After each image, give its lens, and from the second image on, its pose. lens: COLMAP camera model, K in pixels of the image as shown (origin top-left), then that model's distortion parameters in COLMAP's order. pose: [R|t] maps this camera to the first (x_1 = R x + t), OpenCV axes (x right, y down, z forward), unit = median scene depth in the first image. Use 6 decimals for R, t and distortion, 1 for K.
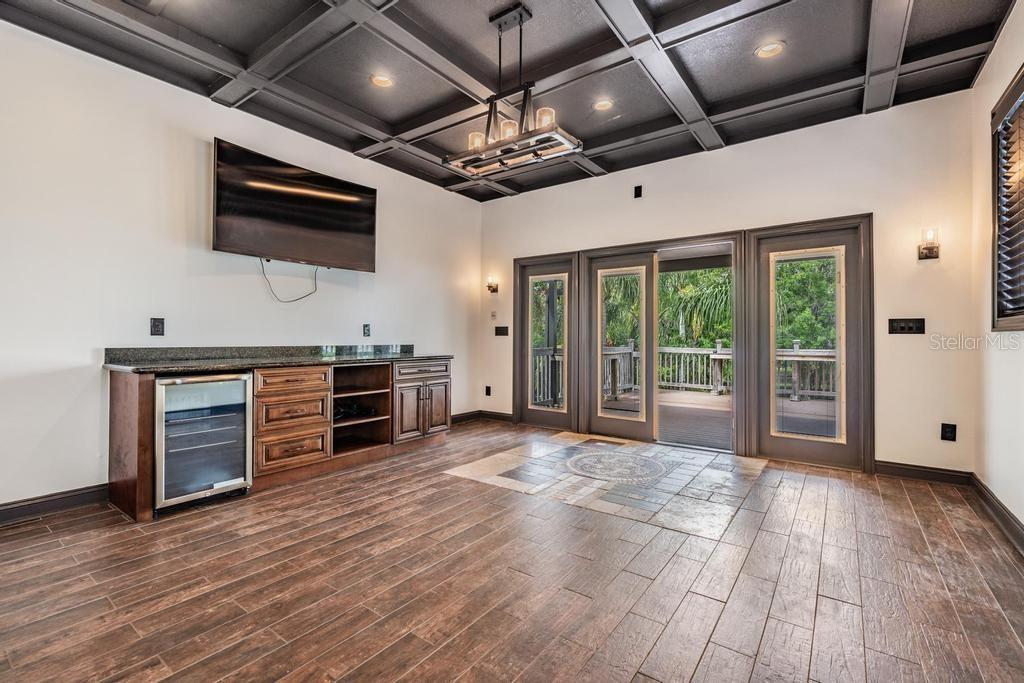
lens RADIAL K [[464.4, 0, 510.0], [0, 464.4, 336.2], [0, 0, 1]] dist [-0.000481, -0.000357]
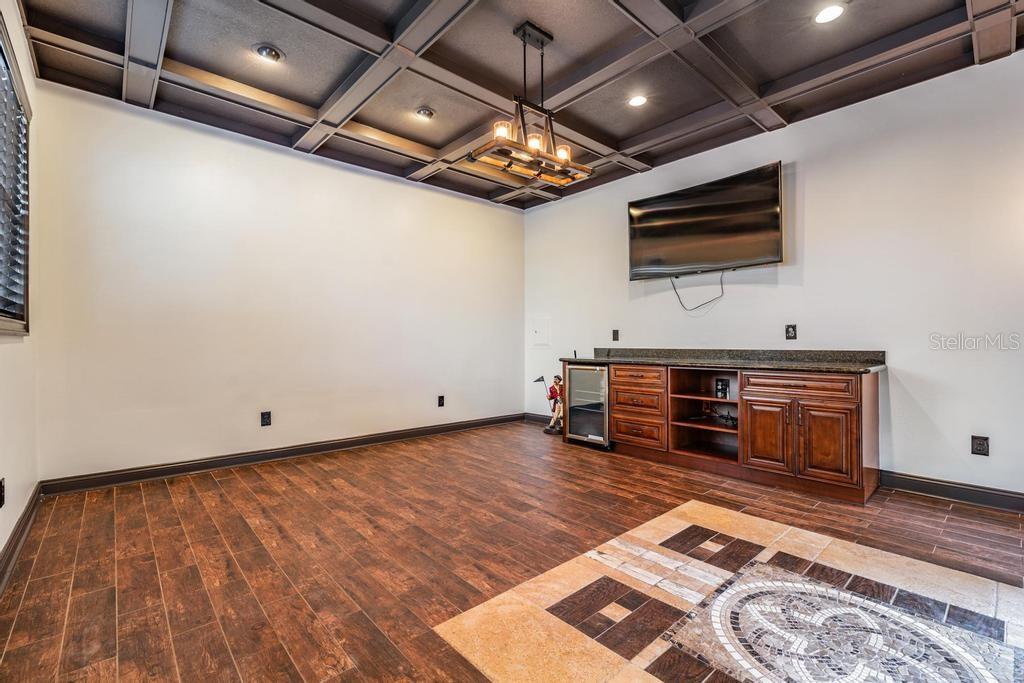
lens RADIAL K [[464.4, 0, 510.0], [0, 464.4, 336.2], [0, 0, 1]] dist [-0.000481, -0.000357]
pose [[-0.234255, -0.015622, -0.972050, 0.827196], [0.004794, 0.999840, -0.017224, 0.008234], [0.972163, -0.008695, -0.234142, 0.954294]]
